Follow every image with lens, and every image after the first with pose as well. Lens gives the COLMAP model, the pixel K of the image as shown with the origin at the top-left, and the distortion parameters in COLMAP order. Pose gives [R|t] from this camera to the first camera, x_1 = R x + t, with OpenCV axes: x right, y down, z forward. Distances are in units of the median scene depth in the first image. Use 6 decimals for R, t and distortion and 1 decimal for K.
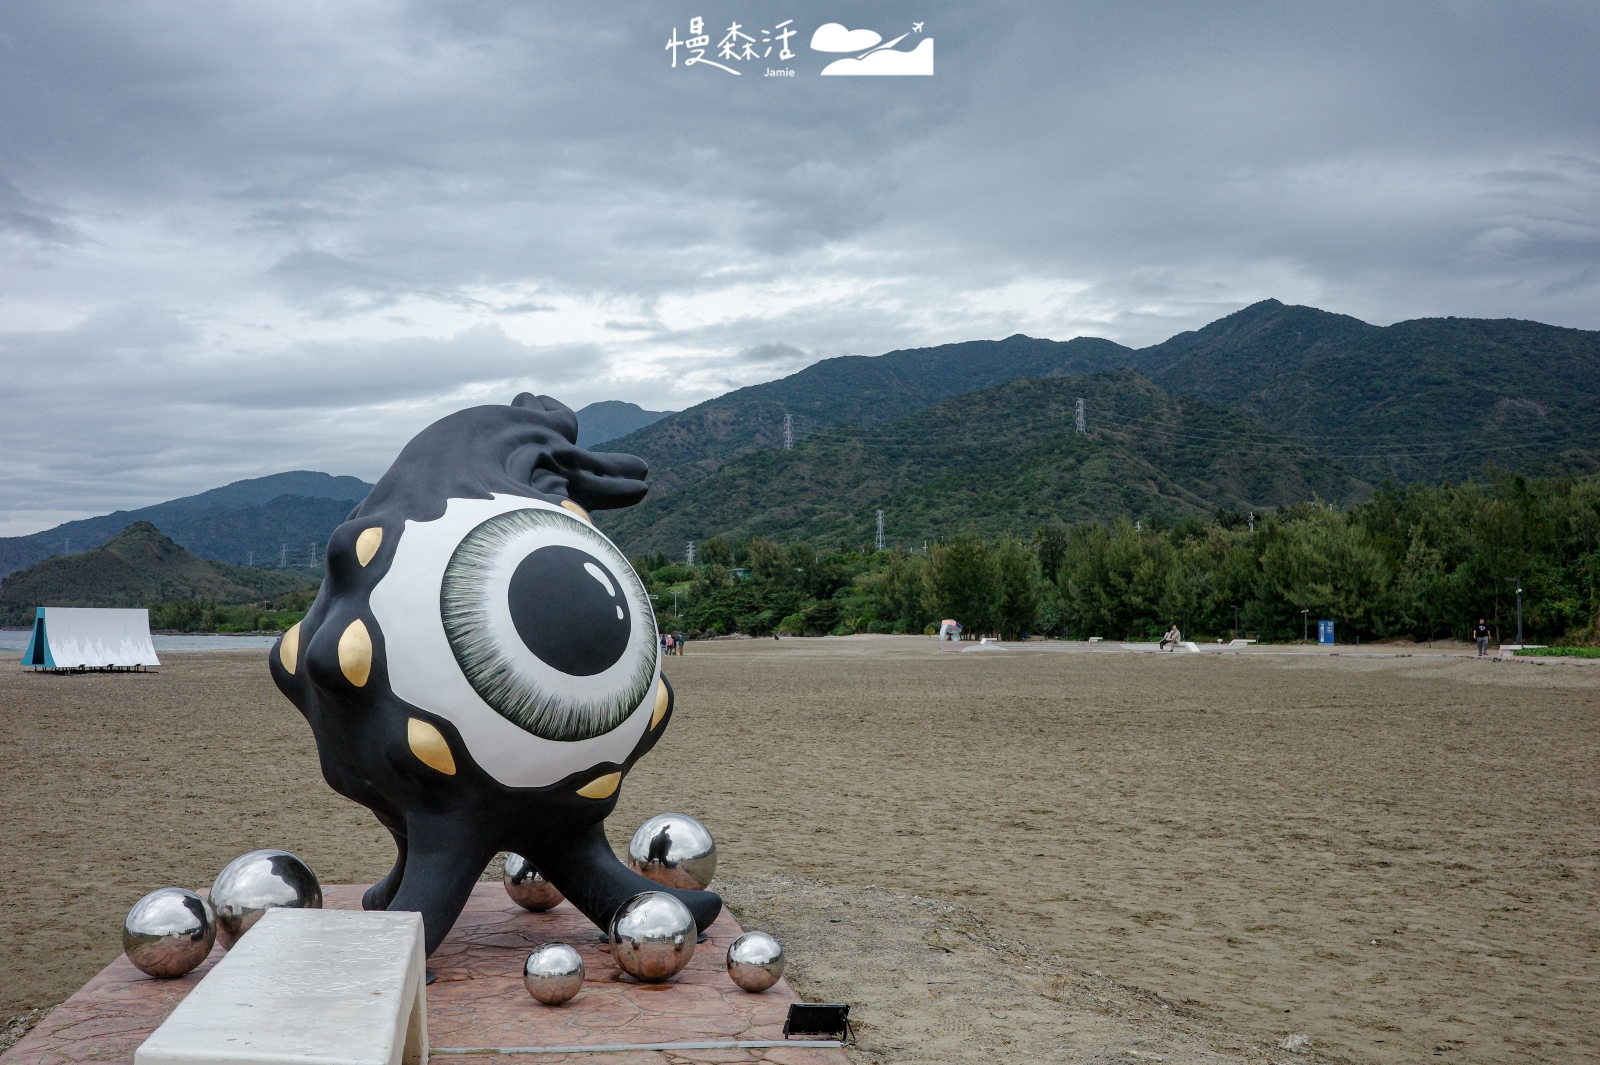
lens RADIAL K [[1859.9, 0, 800.2], [0, 1859.9, 533.2], [0, 0, 1]] dist [-0.001562, 0.000000]
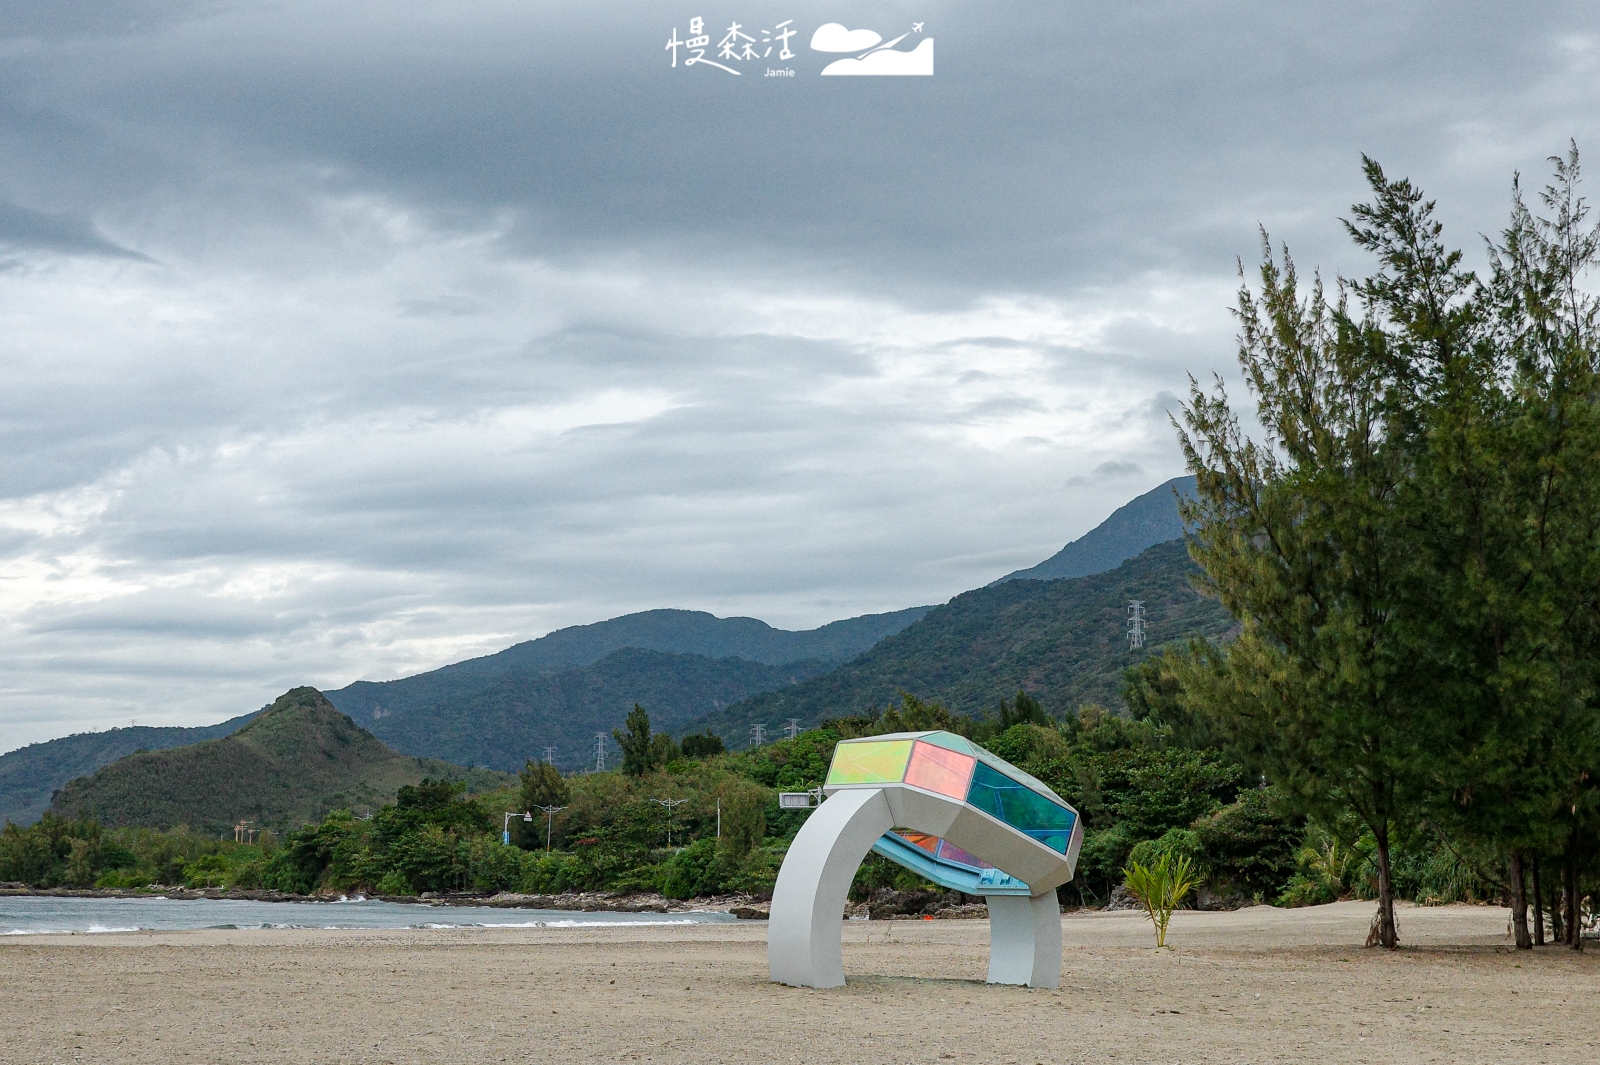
lens RADIAL K [[3273.0, 0, 799.7], [0, 3273.0, 532.5], [0, 0, 1]] dist [0.035403, 0.000000]
pose [[0.972705, -0.017797, -0.231363, 0.013287], [0.004383, 0.998286, -0.058361, 0.005589], [0.232005, 0.055754, 0.971115, 0.103176]]
